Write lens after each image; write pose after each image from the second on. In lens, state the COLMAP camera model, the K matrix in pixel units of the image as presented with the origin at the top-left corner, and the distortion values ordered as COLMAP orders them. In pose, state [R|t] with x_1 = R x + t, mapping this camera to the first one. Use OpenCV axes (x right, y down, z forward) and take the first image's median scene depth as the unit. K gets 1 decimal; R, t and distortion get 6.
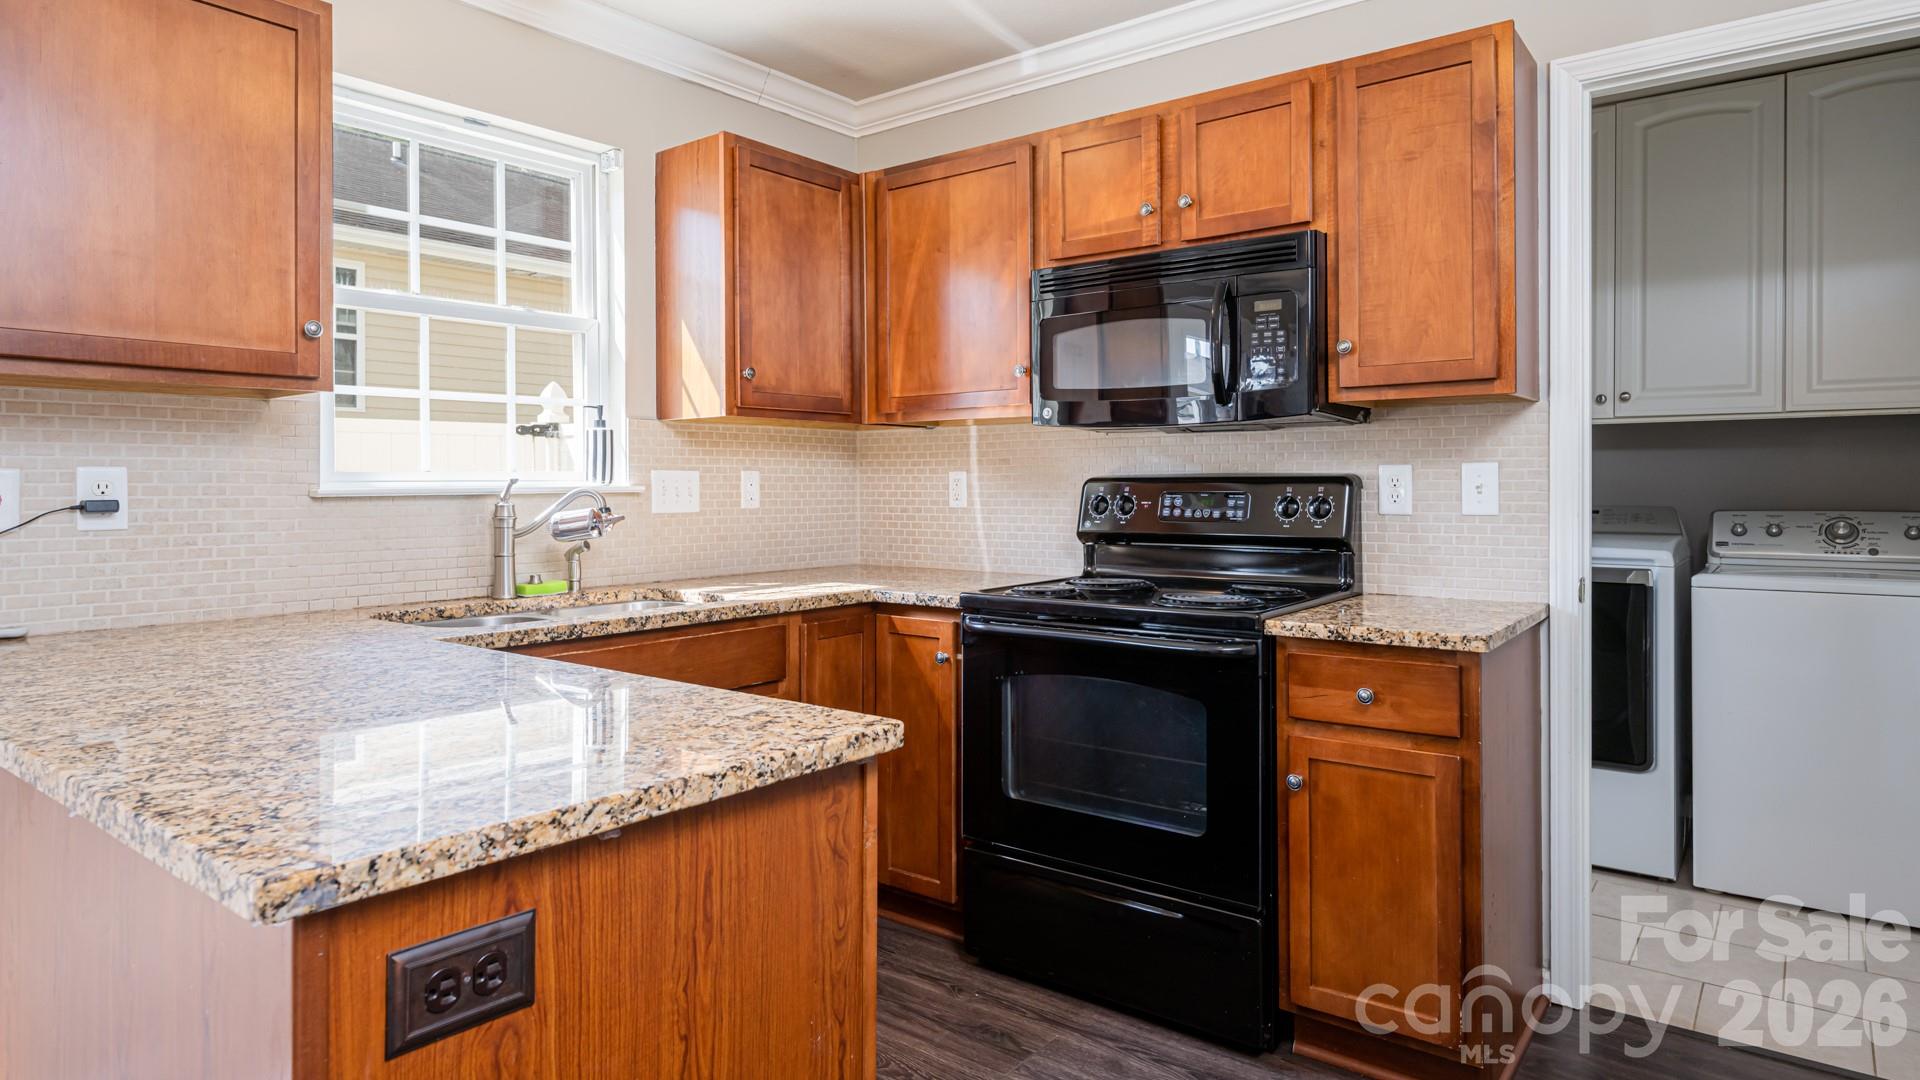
lens RADIAL K [[1097.4, 0, 948.0], [0, 1097.4, 483.6], [0, 0, 1]] dist [0.000054, 0.000801]
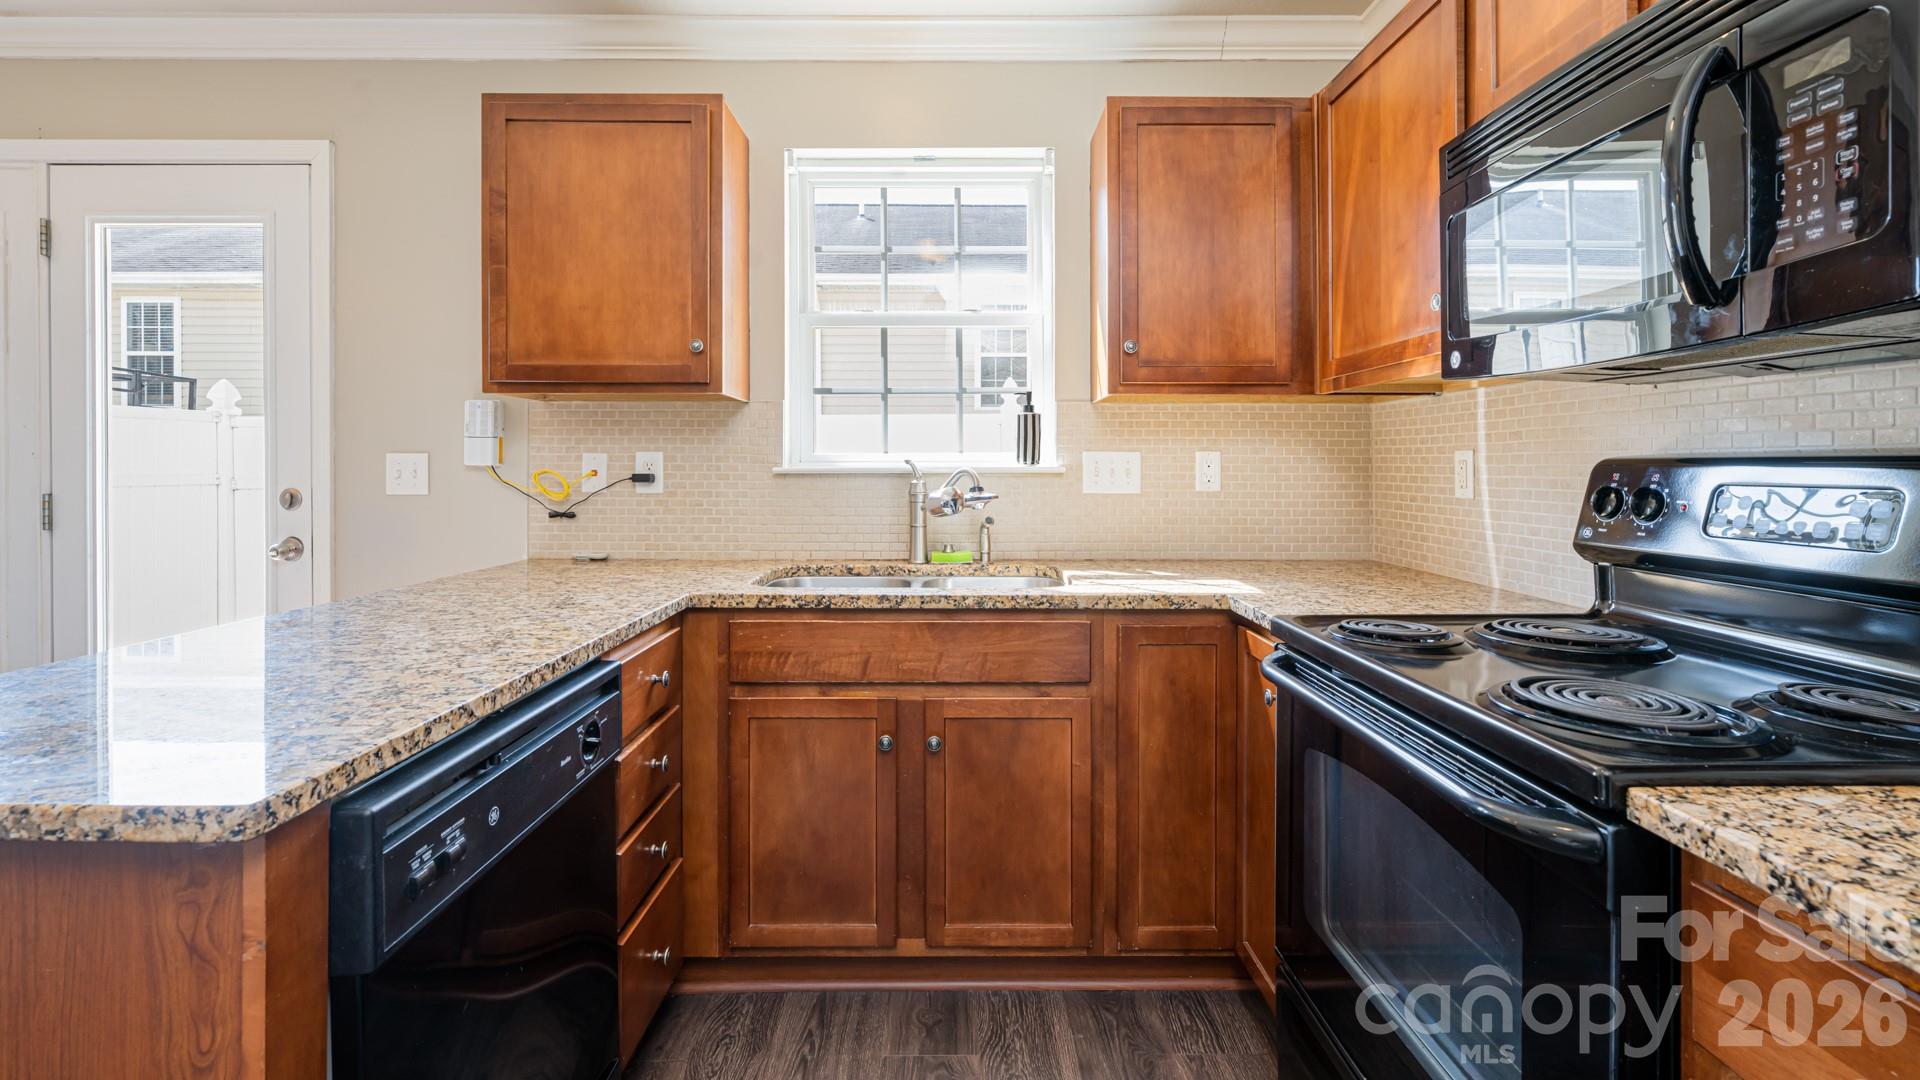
lens RADIAL K [[835.6, 0, 957.8], [0, 835.6, 471.0], [0, 0, 1]] dist [0.002232, -0.000609]
pose [[0.627214, 0.010784, -0.778773, 0.293789], [-0.003688, 0.999934, 0.010877, -0.002151], [0.778839, -0.003950, 0.627212, 0.454398]]
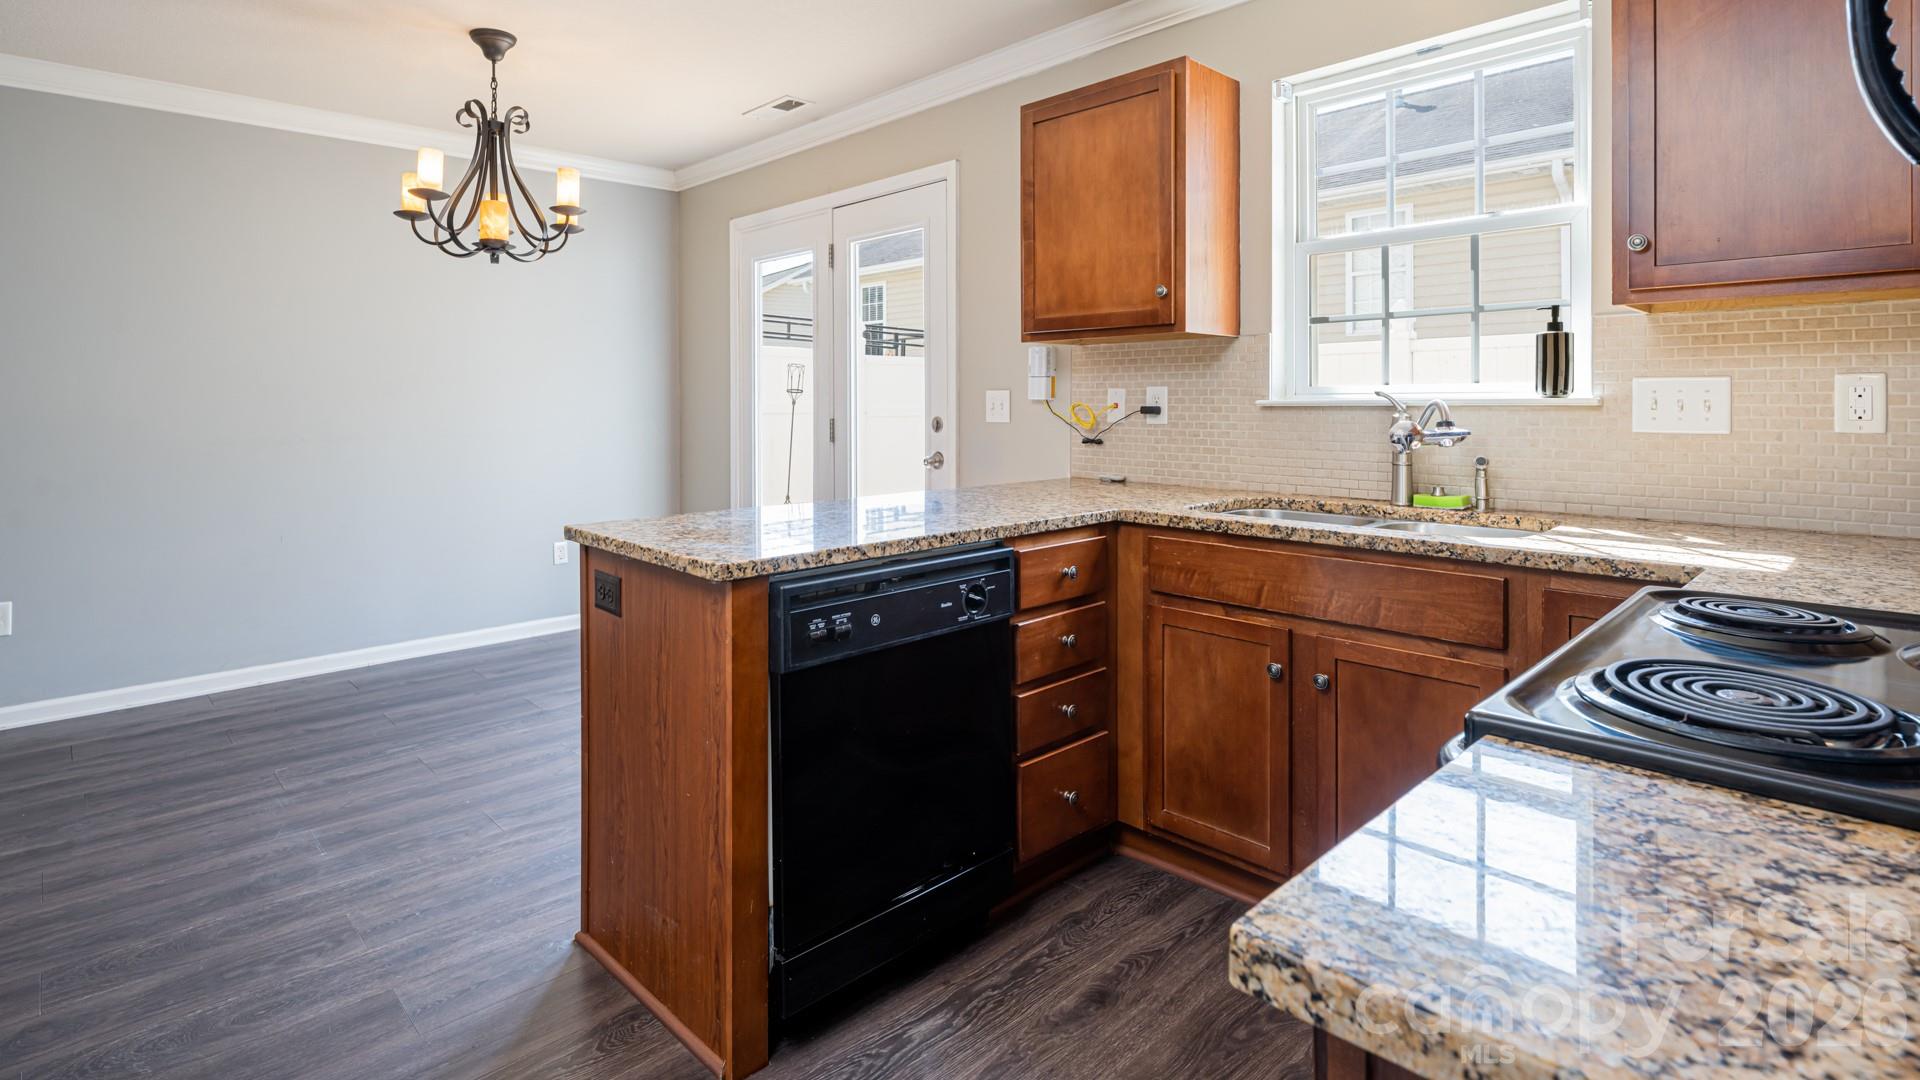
lens RADIAL K [[939.9, 0, 959.0], [0, 939.9, 408.9], [0, 0, 1]] dist [0.007172, -0.001745]
pose [[-0.124392, 0.014913, -0.992121, 0.514163], [0.005473, 0.999882, 0.014343, -0.002537], [0.992218, -0.003646, -0.124459, 0.656366]]
